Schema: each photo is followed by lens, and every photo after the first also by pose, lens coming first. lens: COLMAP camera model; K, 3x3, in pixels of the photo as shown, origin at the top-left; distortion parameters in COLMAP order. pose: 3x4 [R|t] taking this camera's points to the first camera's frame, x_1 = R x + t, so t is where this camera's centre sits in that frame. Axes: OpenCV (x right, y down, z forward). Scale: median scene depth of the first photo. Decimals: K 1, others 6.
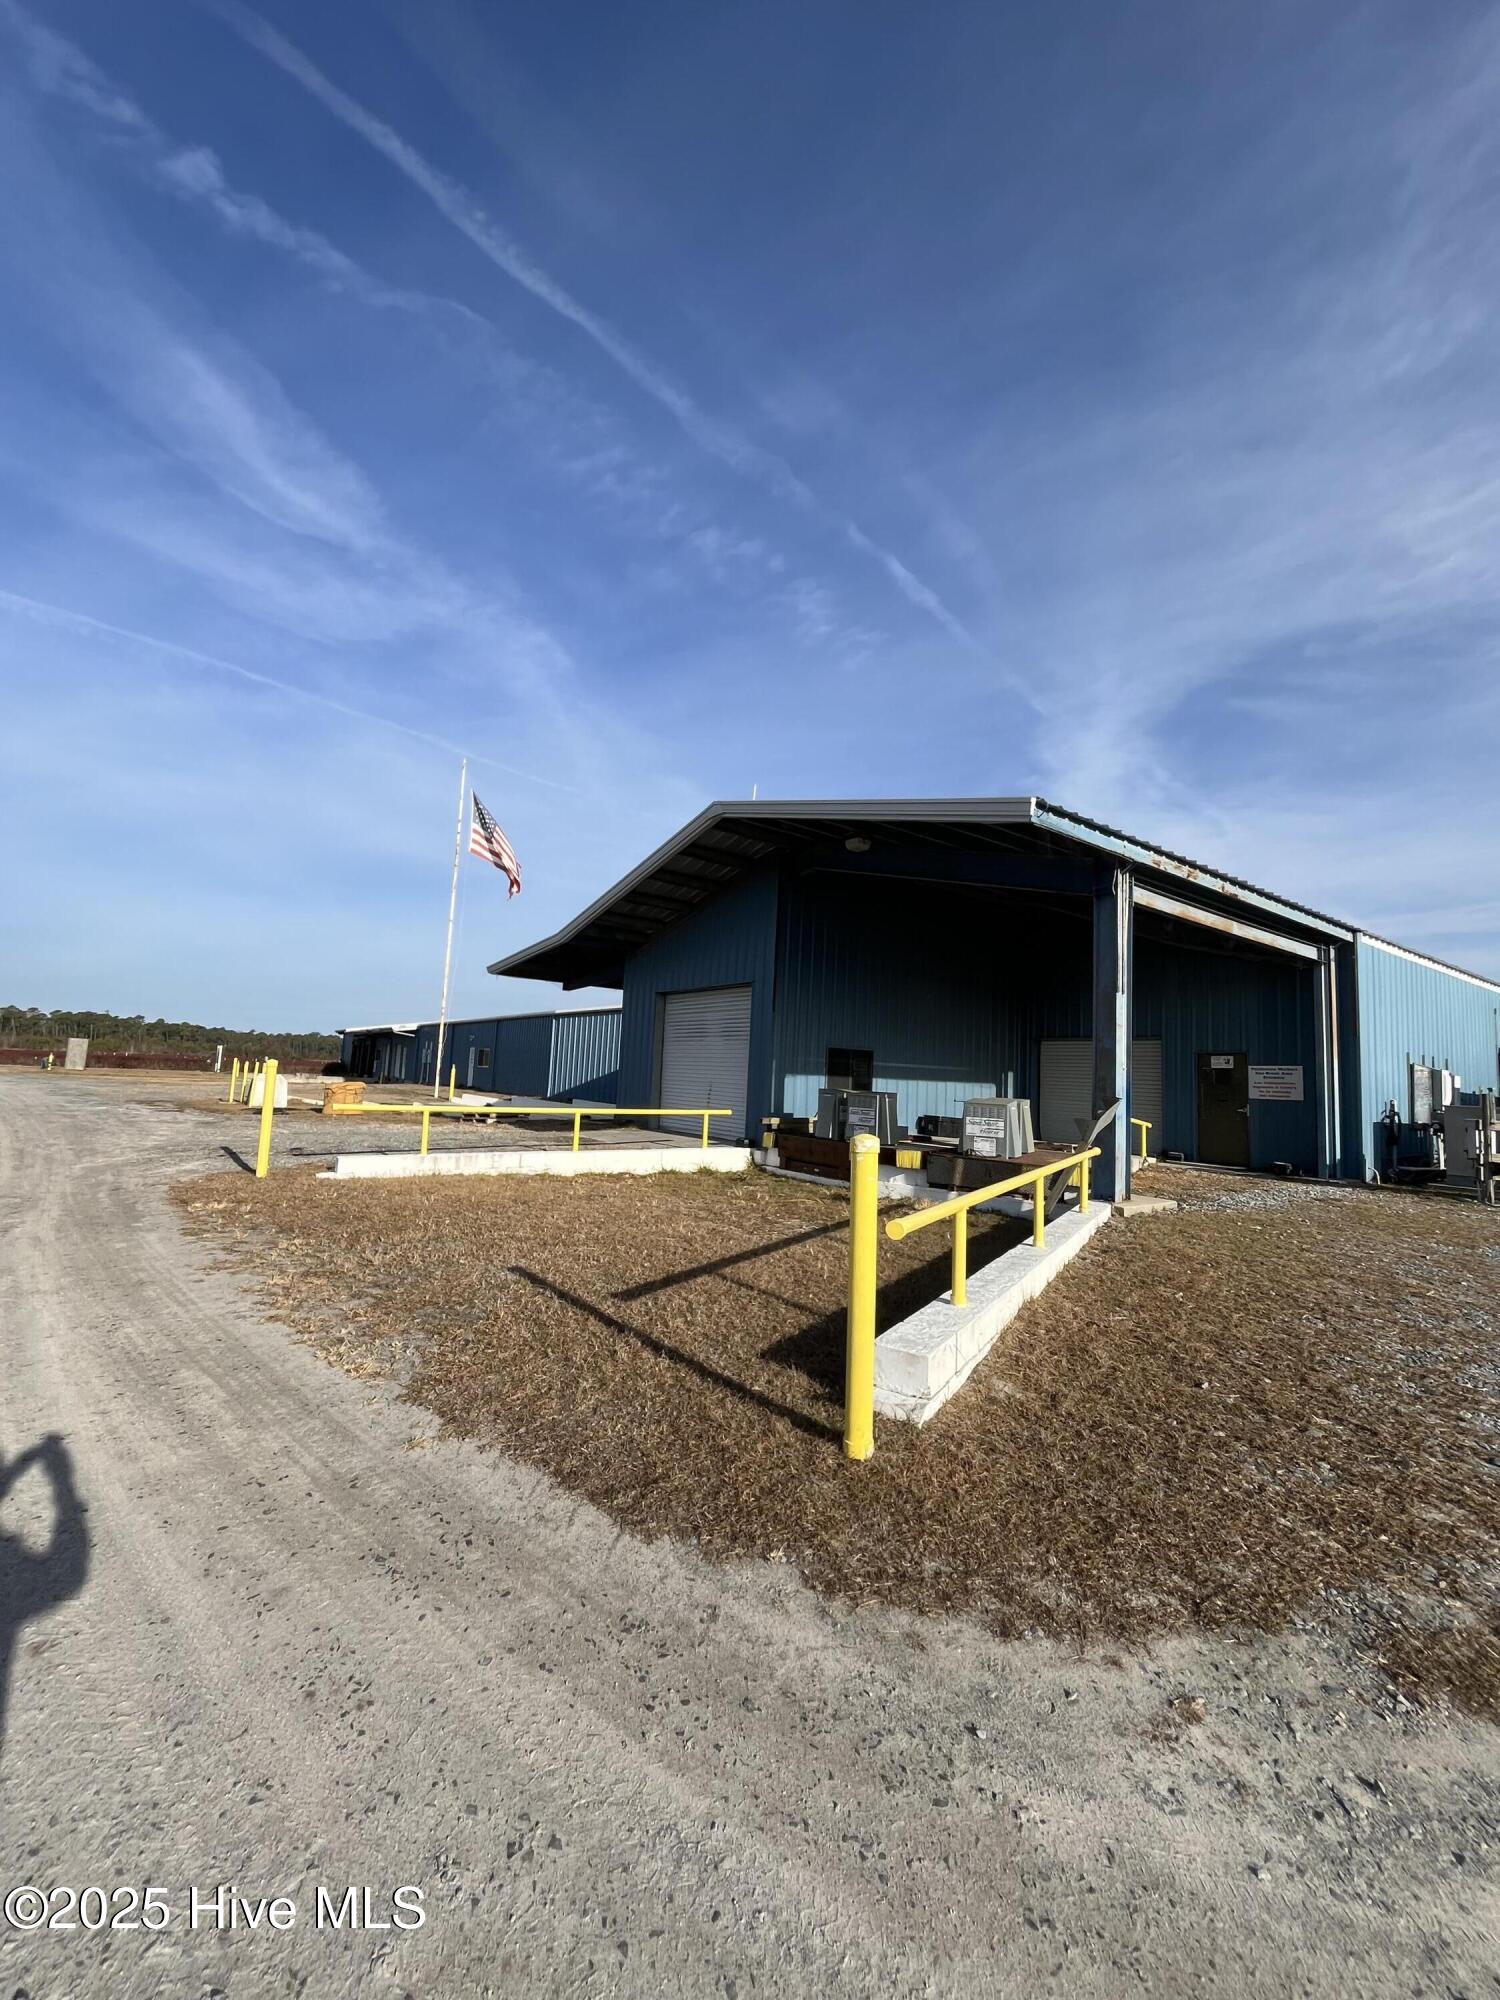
lens RADIAL K [[848.8, 0, 745.4], [0, 848.8, 992.4], [0, 0, 1]] dist [-0.001868, -0.000055]
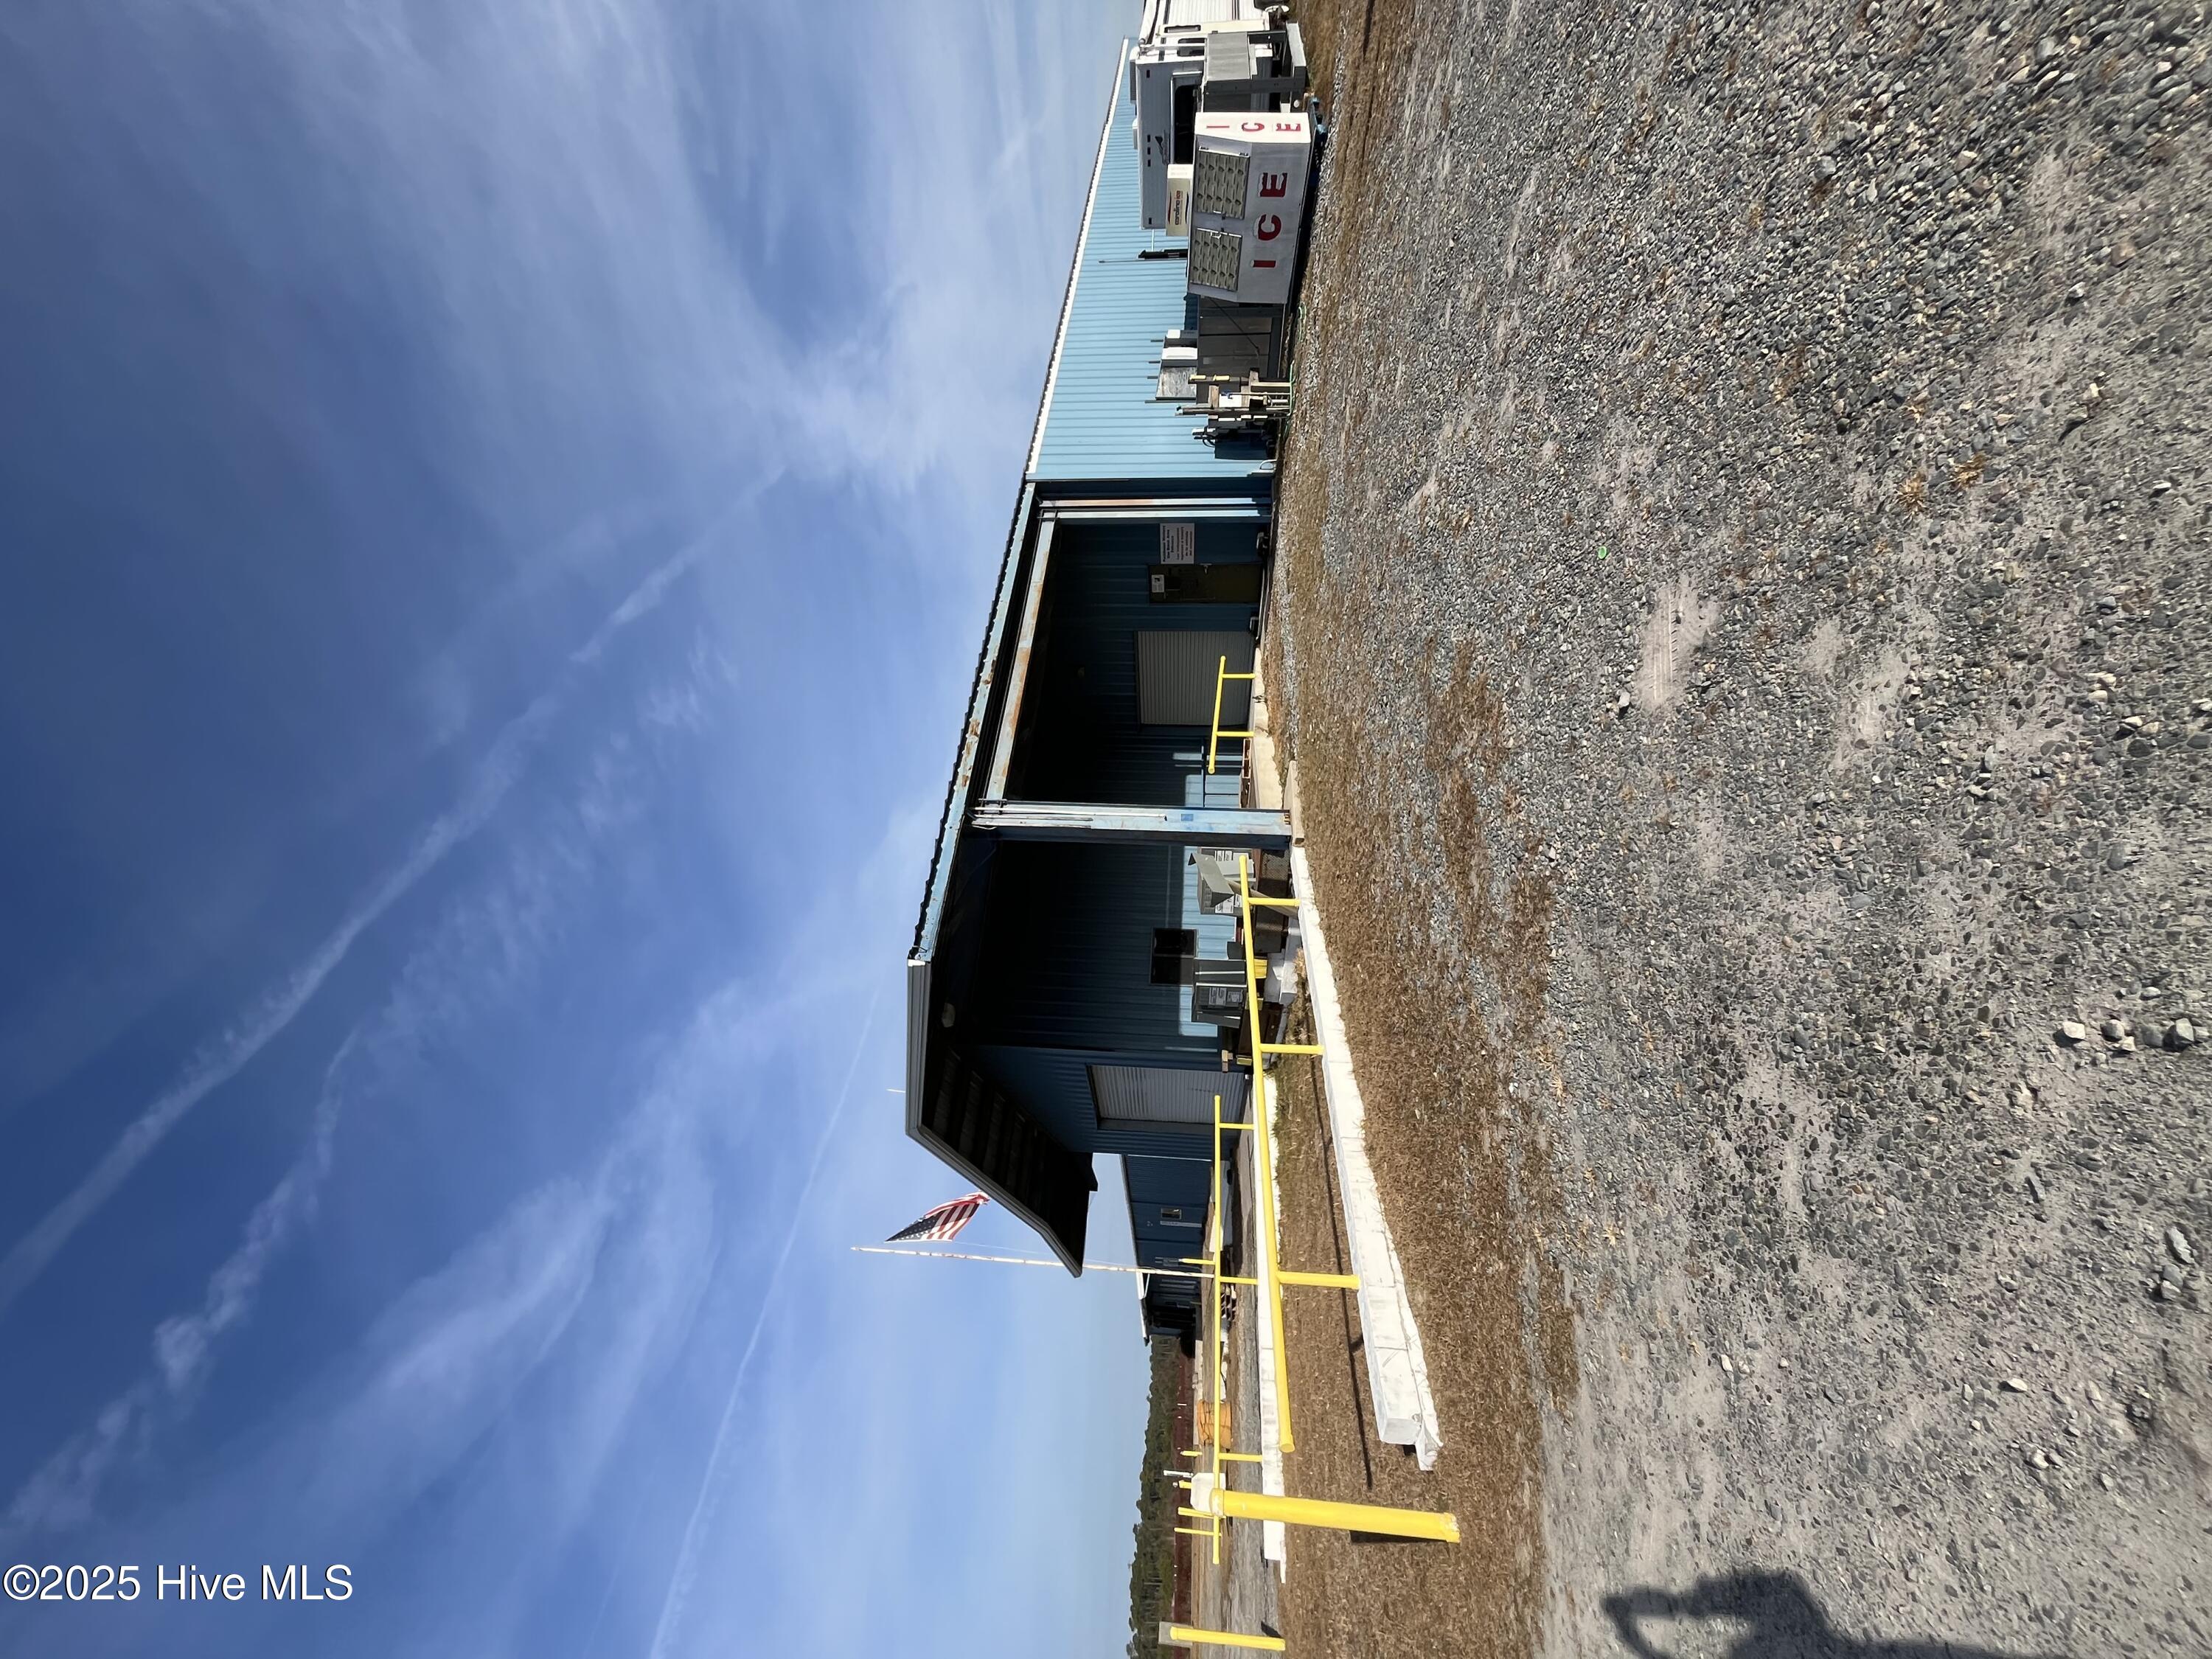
lens RADIAL K [[938.7, 0, 1107.7], [0, 938.7, 821.7], [0, 0, 1]] dist [-0.001868, -0.000055]
pose [[-0.017293, -0.999693, 0.017755, 0.297793], [0.999771, -0.017065, 0.012933, 0.004577], [-0.012626, 0.017974, 0.999759, -0.104599]]
